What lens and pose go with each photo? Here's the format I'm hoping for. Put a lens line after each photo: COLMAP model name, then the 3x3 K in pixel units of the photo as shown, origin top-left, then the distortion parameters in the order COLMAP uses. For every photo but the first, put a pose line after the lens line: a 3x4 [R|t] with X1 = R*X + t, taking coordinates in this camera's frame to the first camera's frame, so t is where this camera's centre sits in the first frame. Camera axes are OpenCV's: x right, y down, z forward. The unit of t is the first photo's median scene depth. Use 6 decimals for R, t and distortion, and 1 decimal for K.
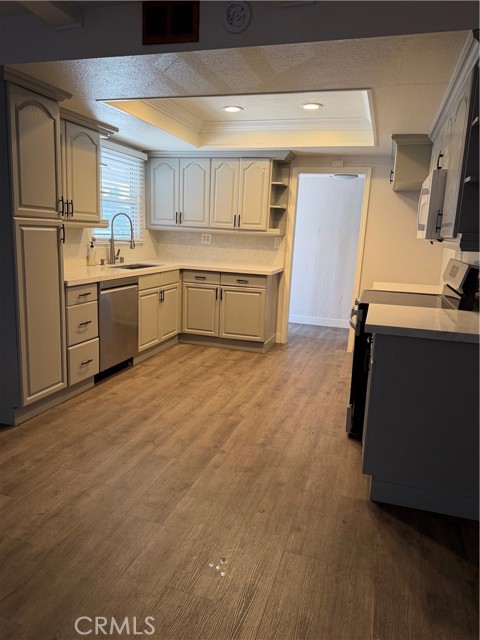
lens RADIAL K [[450.5, 0, 242.6], [0, 450.5, 321.2], [0, 0, 1]] dist [0.109825, -0.163473]
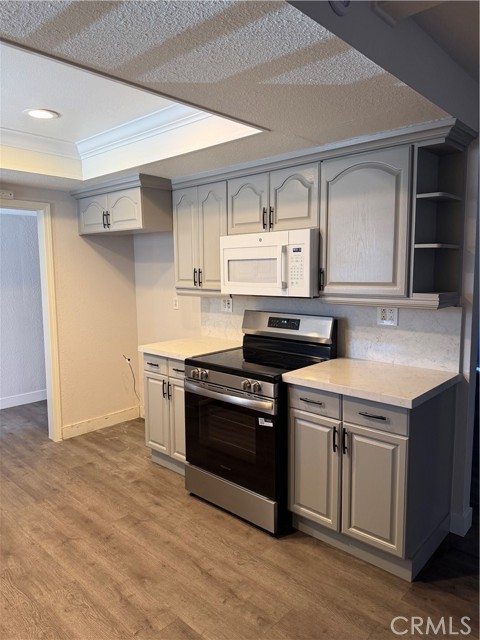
lens RADIAL K [[450.6, 0, 247.7], [0, 450.6, 318.5], [0, 0, 1]] dist [-0.004022, -0.003266]
pose [[0.424345, -0.142198, 0.894266, -0.334652], [0.201106, 0.977728, 0.060041, -0.140318], [-0.882886, 0.154364, 0.443490, 0.448325]]
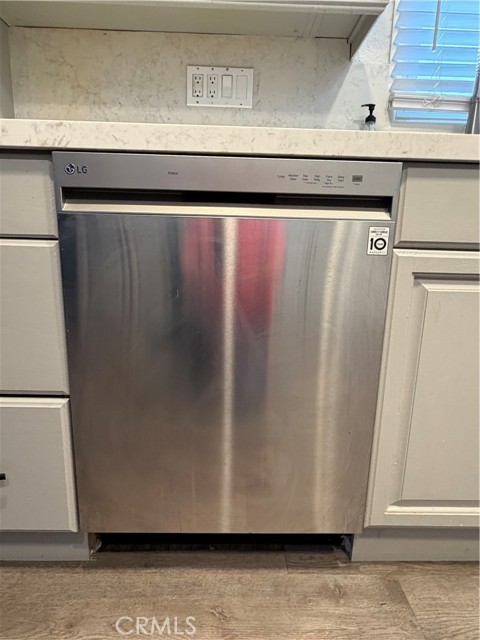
lens RADIAL K [[377.7, 0, 239.2], [0, 377.7, 316.6], [0, 0, 1]] dist [0.000867, 0.000417]
pose [[0.316519, 0.158075, -0.935322, -0.092736], [-0.196861, 0.975497, 0.098246, -0.038561], [0.927934, 0.153032, 0.339882, 0.871003]]
